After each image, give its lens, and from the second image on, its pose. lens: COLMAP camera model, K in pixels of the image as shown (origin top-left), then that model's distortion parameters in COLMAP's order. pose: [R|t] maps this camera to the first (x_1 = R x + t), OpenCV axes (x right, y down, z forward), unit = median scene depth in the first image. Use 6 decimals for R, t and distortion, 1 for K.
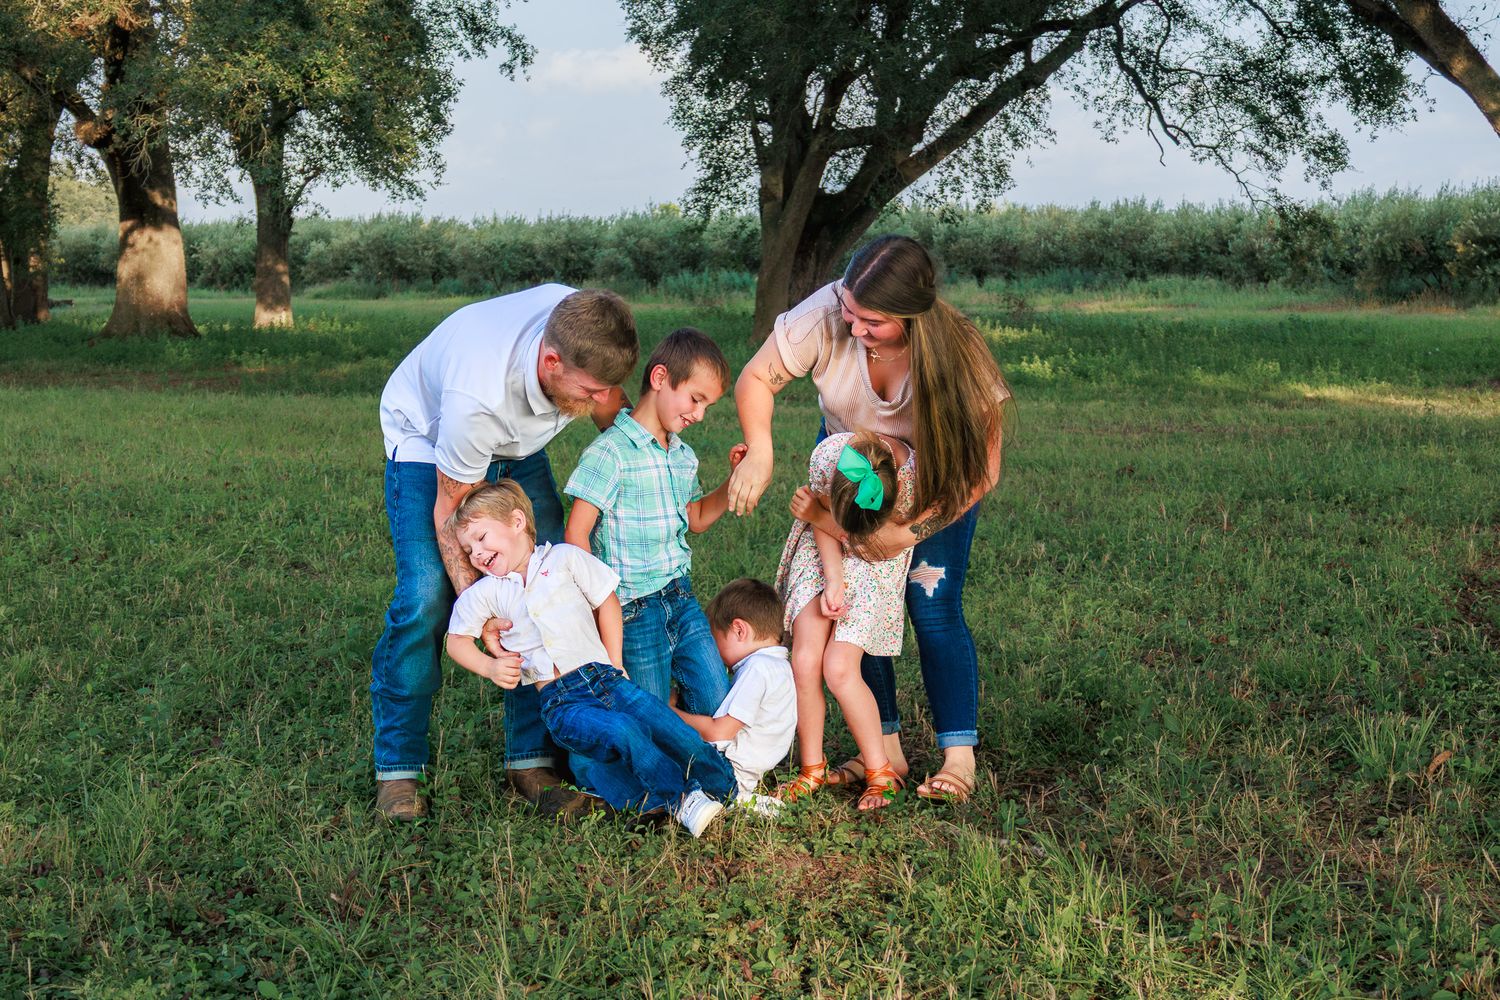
lens RADIAL K [[2566.9, 0, 754.6], [0, 2566.9, 524.4], [0, 0, 1]] dist [0.025731, 0.079146]
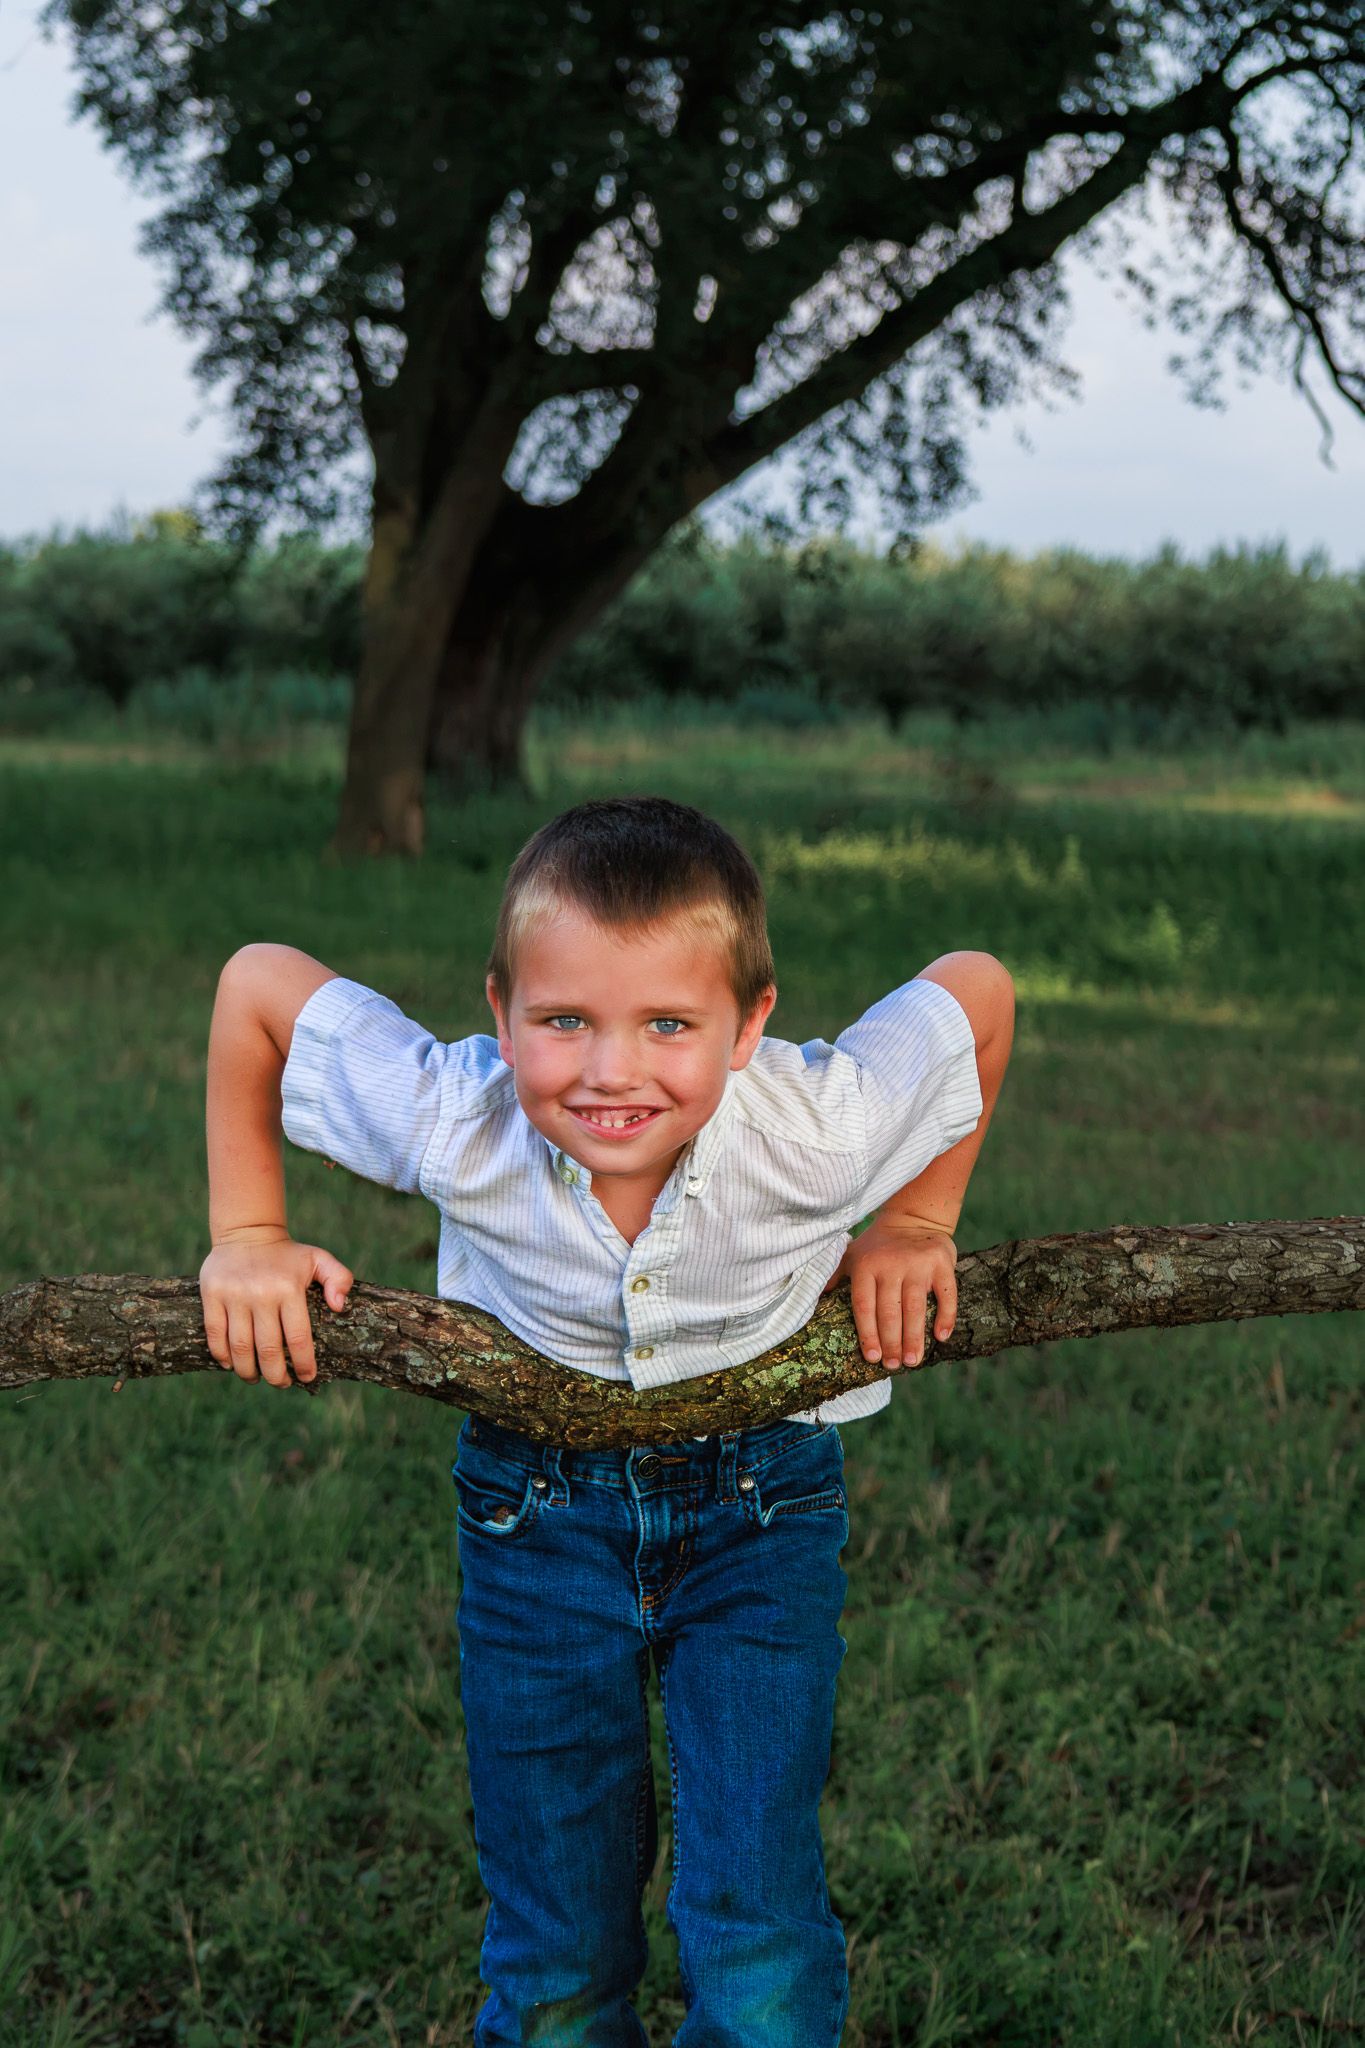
lens RADIAL K [[5475.8, 0, 682.5], [0, 5475.8, 1024.0], [0, 0, 1]] dist [0.002669, 0.557972]
pose [[0.998707, 0.033418, 0.038297, 0.021850], [-0.032240, 0.999000, -0.030966, -0.017123], [-0.039293, 0.029691, 0.998787, 0.110941]]
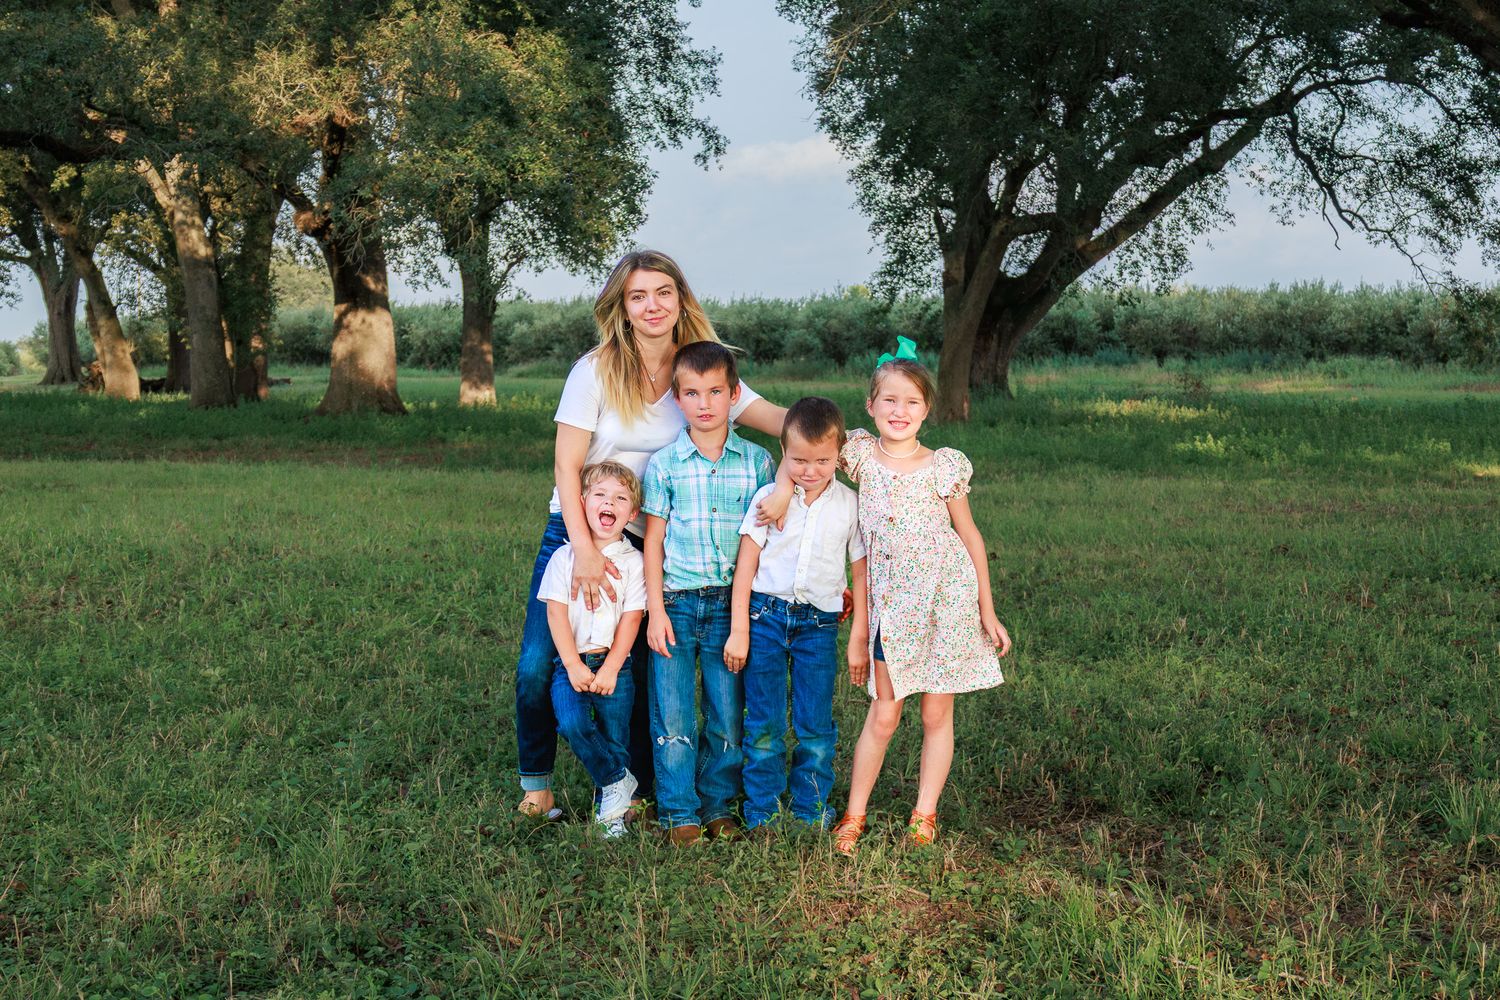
lens RADIAL K [[2566.9, 0, 754.6], [0, 2566.9, 524.4], [0, 0, 1]] dist [0.025731, 0.079146]
pose [[0.996656, 0.005916, -0.081498, 0.011371], [-0.008154, 0.999598, -0.027161, -0.000579], [0.081304, 0.027735, 0.996303, -0.034157]]
